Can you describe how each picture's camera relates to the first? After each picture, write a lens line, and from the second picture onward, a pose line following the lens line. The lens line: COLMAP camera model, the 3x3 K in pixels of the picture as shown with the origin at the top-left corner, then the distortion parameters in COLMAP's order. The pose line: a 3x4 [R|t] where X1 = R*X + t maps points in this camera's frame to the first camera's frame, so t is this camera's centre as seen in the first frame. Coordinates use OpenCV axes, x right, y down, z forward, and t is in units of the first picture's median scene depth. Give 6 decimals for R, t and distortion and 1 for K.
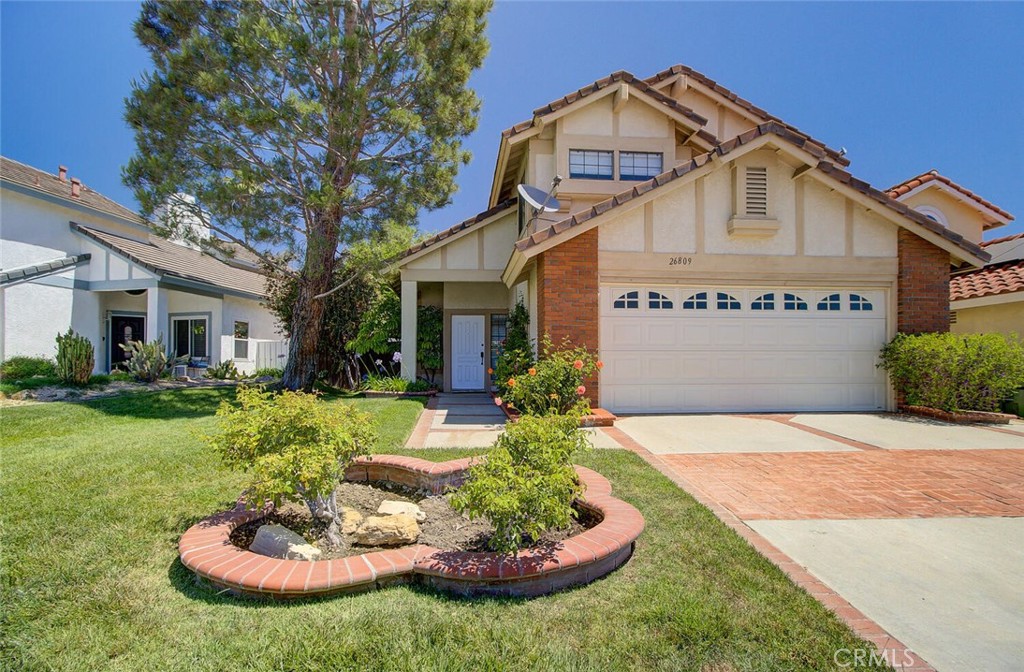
lens RADIAL K [[476.6, 0, 487.1], [0, 476.6, 367.0], [0, 0, 1]] dist [-0.002082, 0.000741]
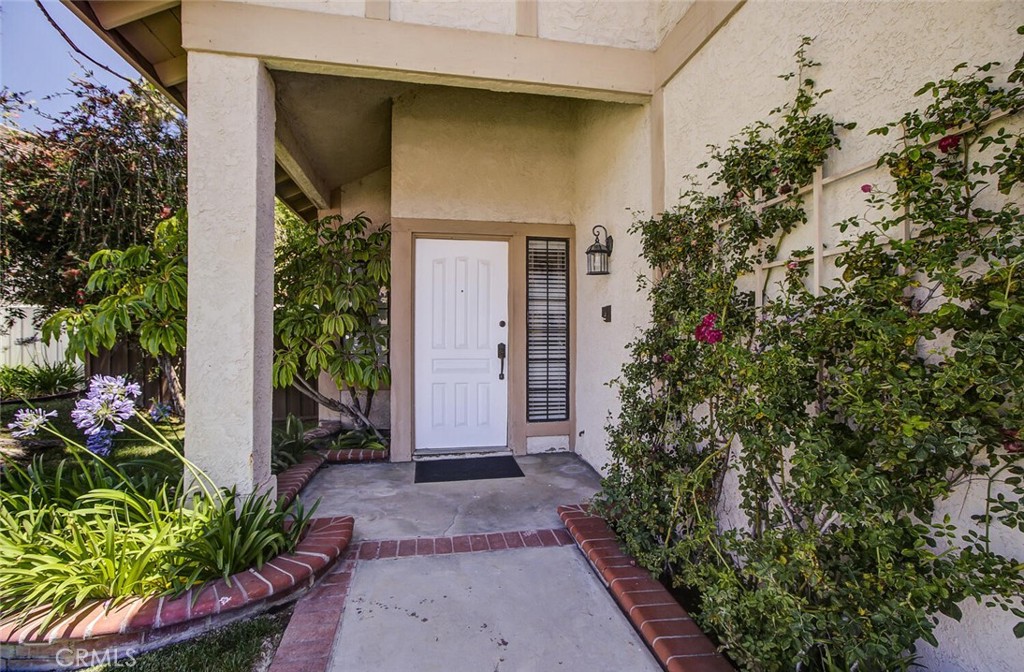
lens RADIAL K [[476.6, 0, 510.3], [0, 476.6, 337.6], [0, 0, 1]] dist [-0.002082, 0.000741]
pose [[0.993343, -0.002594, 0.115165, -0.078810], [0.001575, 0.999959, 0.008937, -0.068451], [-0.115184, -0.008696, 0.993306, 1.117313]]
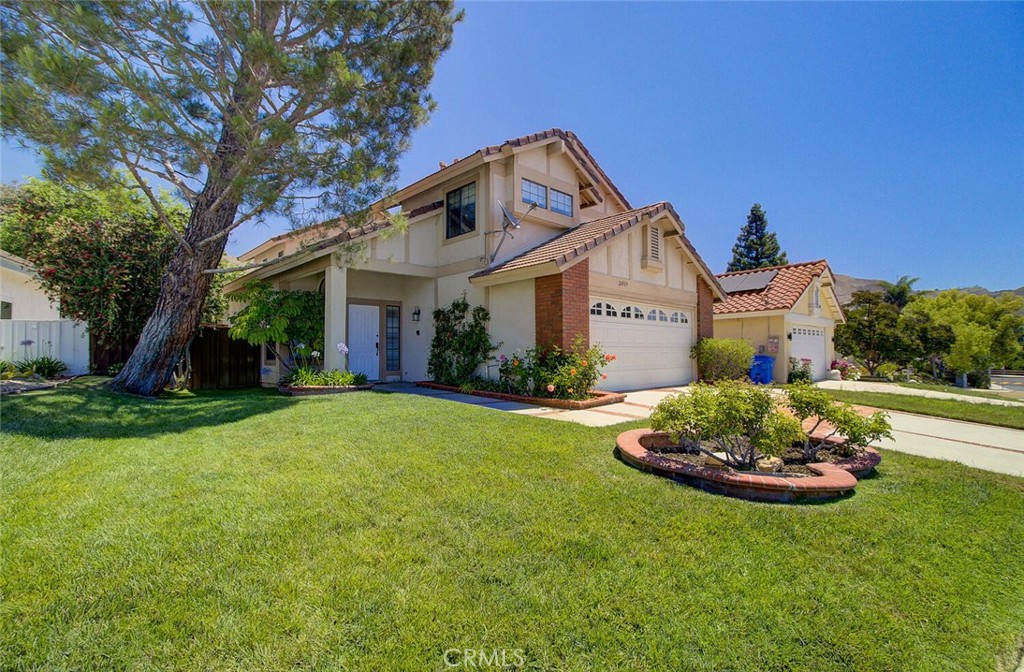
lens RADIAL K [[476.6, 0, 509.4], [0, 476.6, 340.6], [0, 0, 1]] dist [-0.002082, 0.000741]
pose [[0.774315, 0.015793, 0.632604, -0.727076], [0.003144, 0.999580, -0.028803, -0.012321], [-0.632793, 0.024292, 0.773940, 0.113797]]
